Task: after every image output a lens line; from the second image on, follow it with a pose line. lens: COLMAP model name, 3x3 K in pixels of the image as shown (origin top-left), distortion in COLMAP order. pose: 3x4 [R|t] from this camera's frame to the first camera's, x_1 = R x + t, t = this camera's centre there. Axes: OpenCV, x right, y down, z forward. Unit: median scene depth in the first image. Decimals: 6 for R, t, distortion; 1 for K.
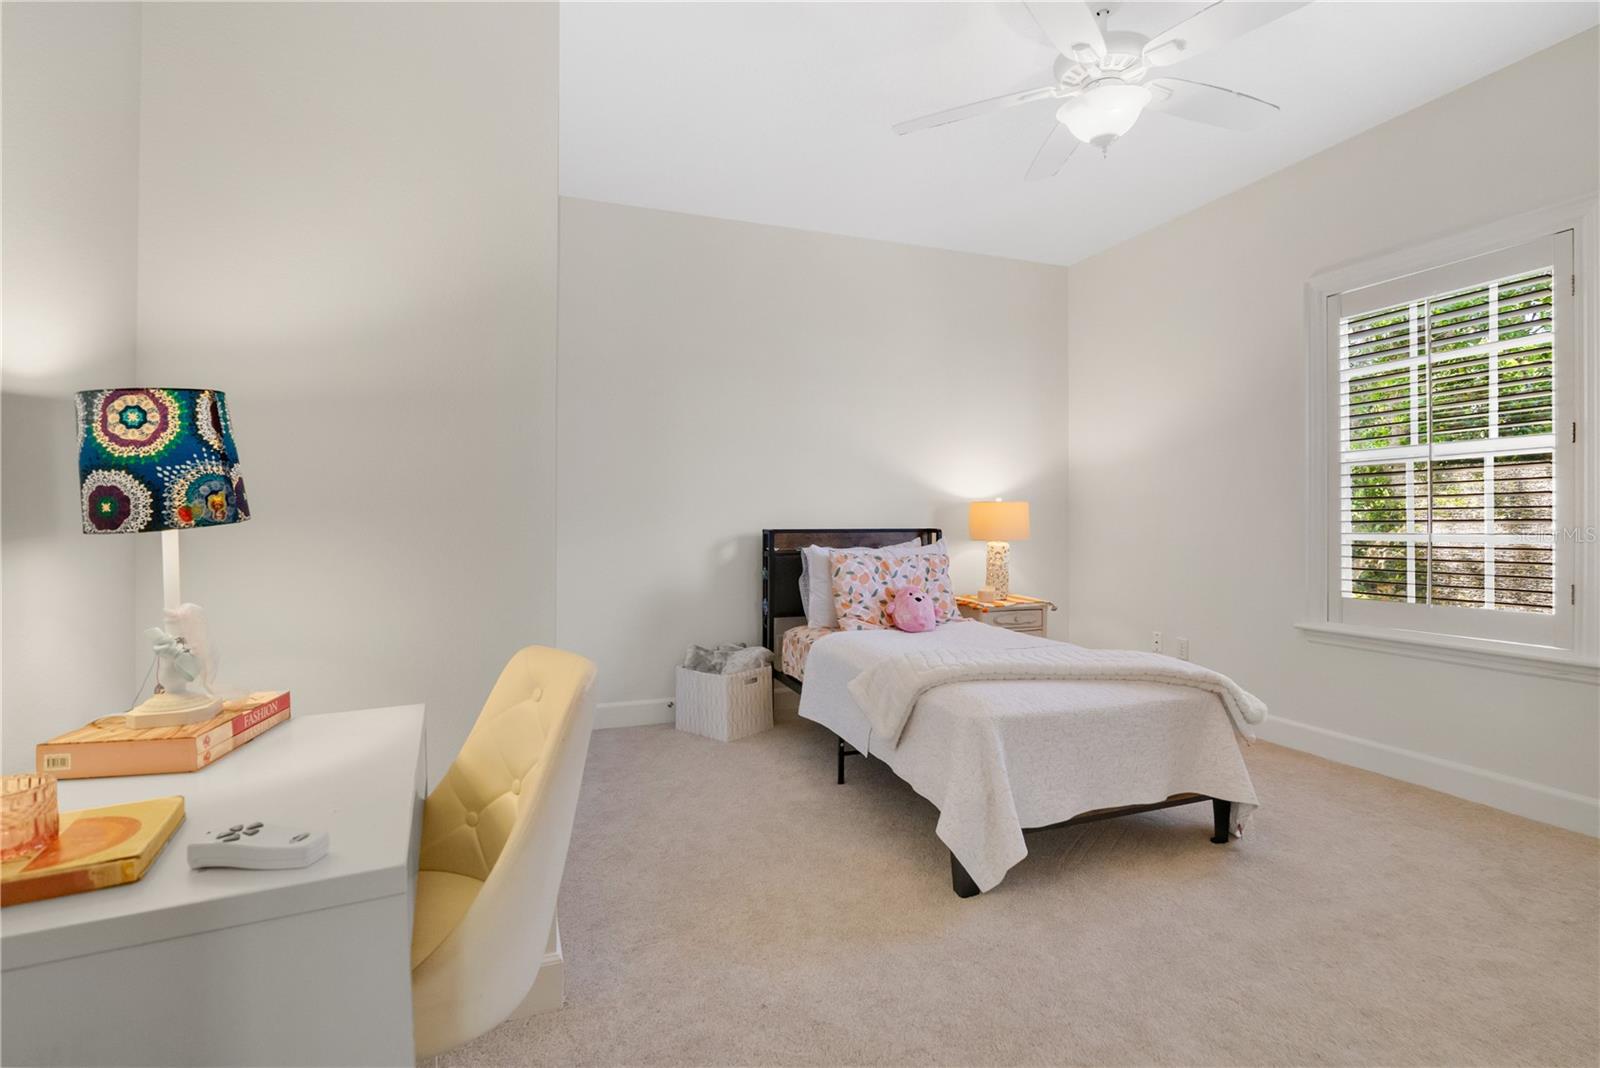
lens RADIAL K [[737.3, 0, 804.4], [0, 737.3, 516.0], [0, 0, 1]] dist [0.000072, -0.000027]
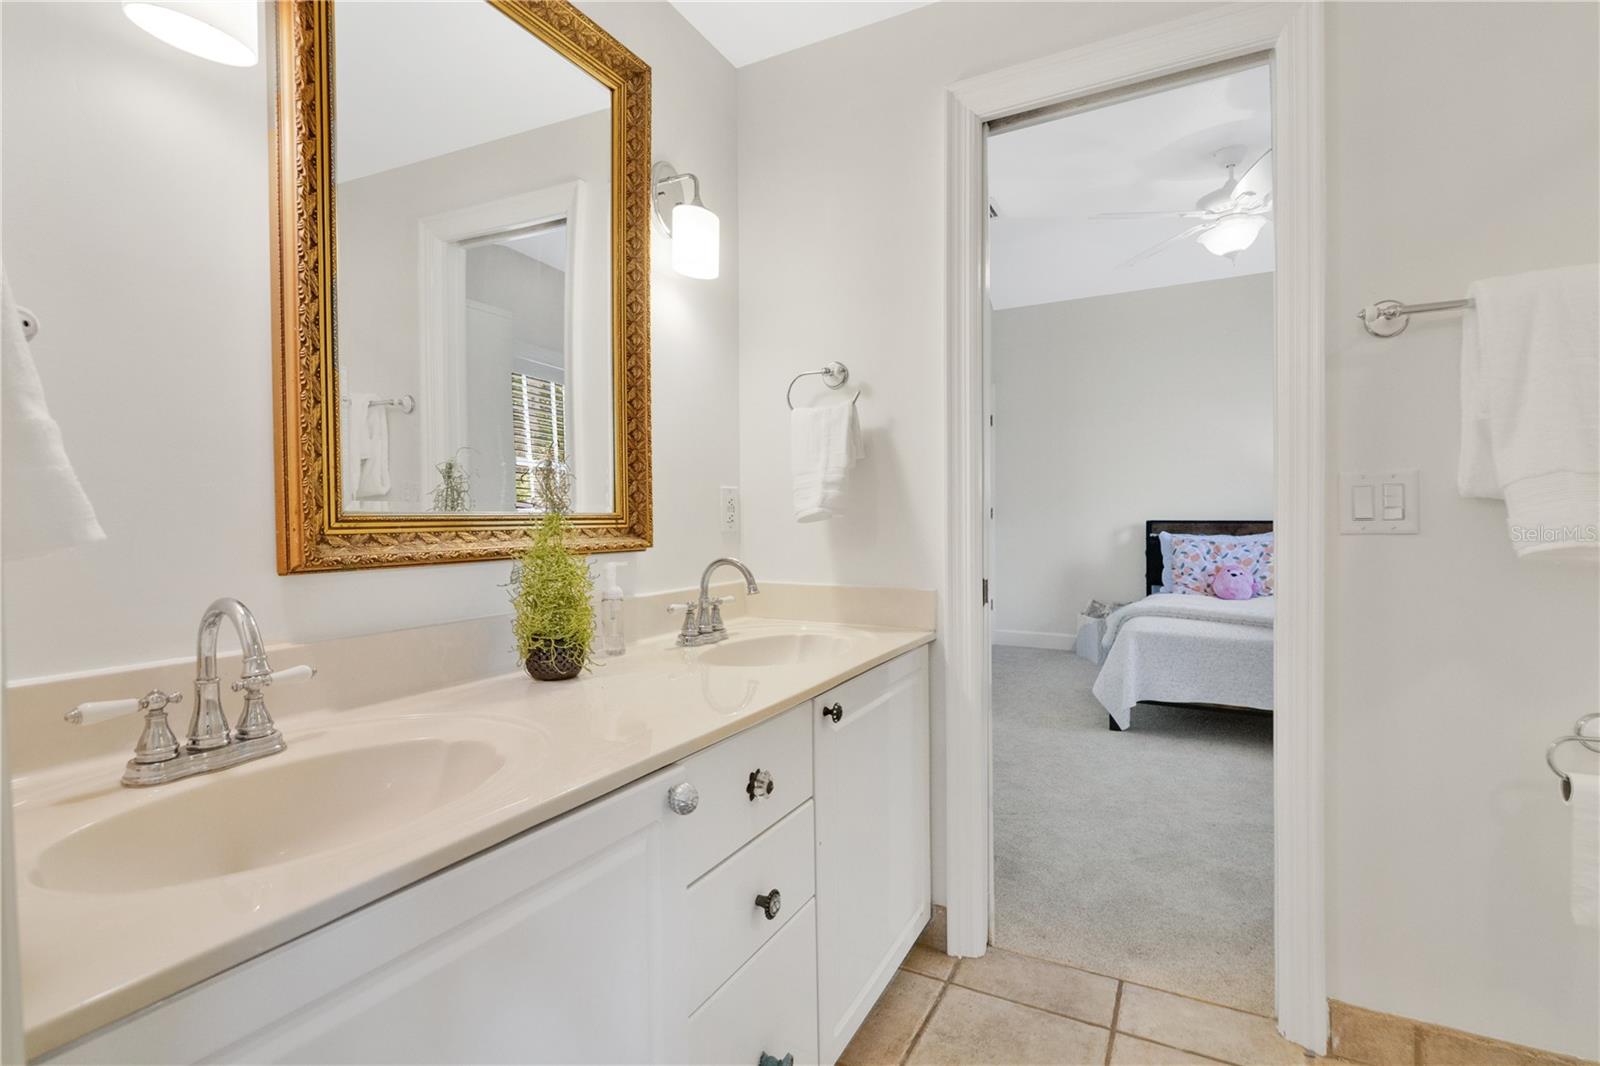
lens RADIAL K [[737.3, 0, 804.4], [0, 737.3, 515.0], [0, 0, 1]] dist [0.000072, -0.000027]
pose [[0.639565, 0.000624, -0.768736, 0.650644], [0.002693, 0.999992, 0.003053, 0.002213], [0.768732, -0.004023, 0.639559, -0.393495]]
